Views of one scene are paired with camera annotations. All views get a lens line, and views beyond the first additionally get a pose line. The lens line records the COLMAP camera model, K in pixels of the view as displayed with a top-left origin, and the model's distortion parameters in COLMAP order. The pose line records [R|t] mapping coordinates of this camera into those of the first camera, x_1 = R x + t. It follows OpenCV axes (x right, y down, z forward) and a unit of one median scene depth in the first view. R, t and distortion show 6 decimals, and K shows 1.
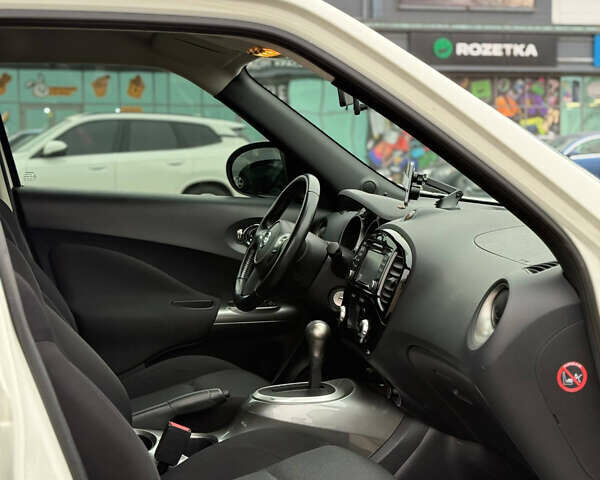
lens RADIAL K [[1107.9, 0, 300.8], [0, 1107.9, 238.5], [0, 0, 1]] dist [0.185097, 0.000000]
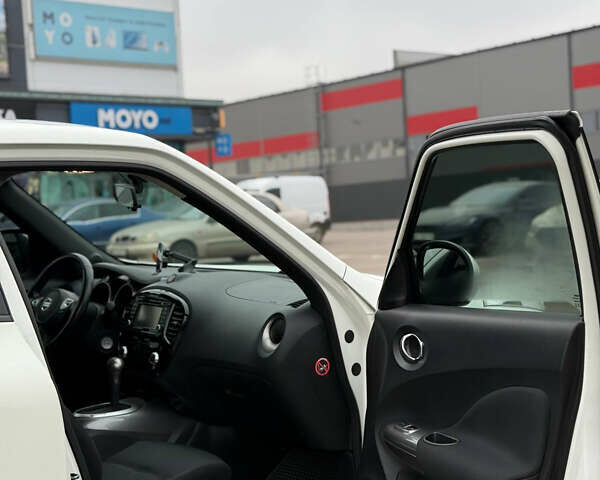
lens RADIAL K [[1112.9, 0, 304.8], [0, 1112.9, 241.1], [0, 0, 1]] dist [0.129088, 0.000000]
pose [[0.889801, -0.046003, 0.454024, -0.396835], [0.068887, 0.997045, -0.033983, -0.008179], [-0.451119, 0.061515, 0.890341, -0.371943]]
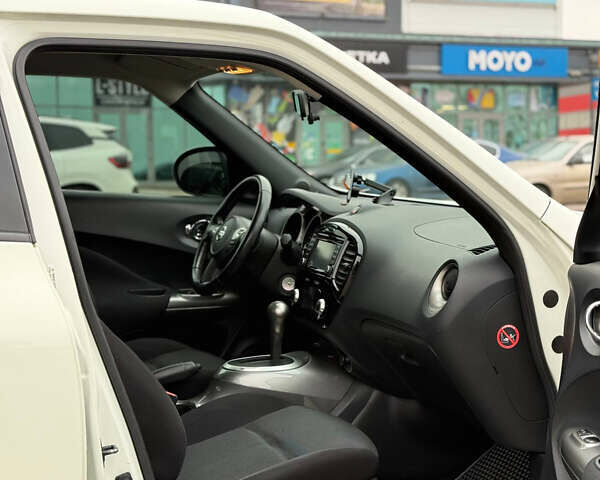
lens RADIAL K [[1107.9, 0, 300.4], [0, 1107.9, 243.3], [0, 0, 1]] dist [0.185097, 0.000000]
pose [[0.991232, -0.007911, 0.131897, -0.111148], [0.007685, 0.999968, 0.002222, 0.010569], [-0.131910, -0.001189, 0.991261, -0.150293]]
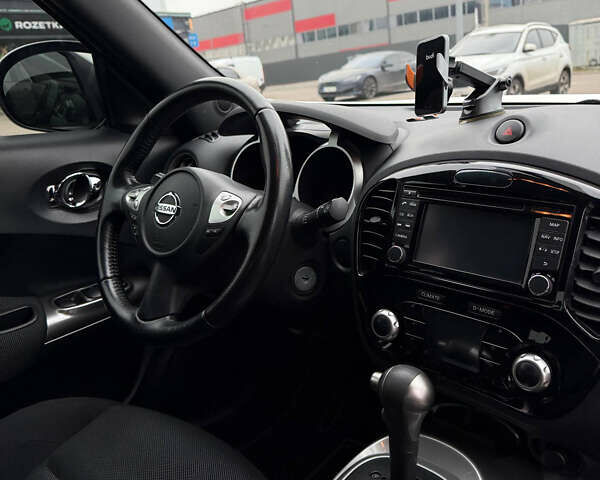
lens RADIAL K [[566.4, 0, 302.4], [0, 566.4, 235.9], [0, 0, 1]] dist [0.024360, 0.000000]
pose [[0.827657, -0.215634, 0.518157, -0.135115], [0.118272, 0.969524, 0.214557, -0.040988], [-0.548631, -0.116296, 0.827937, 0.800012]]
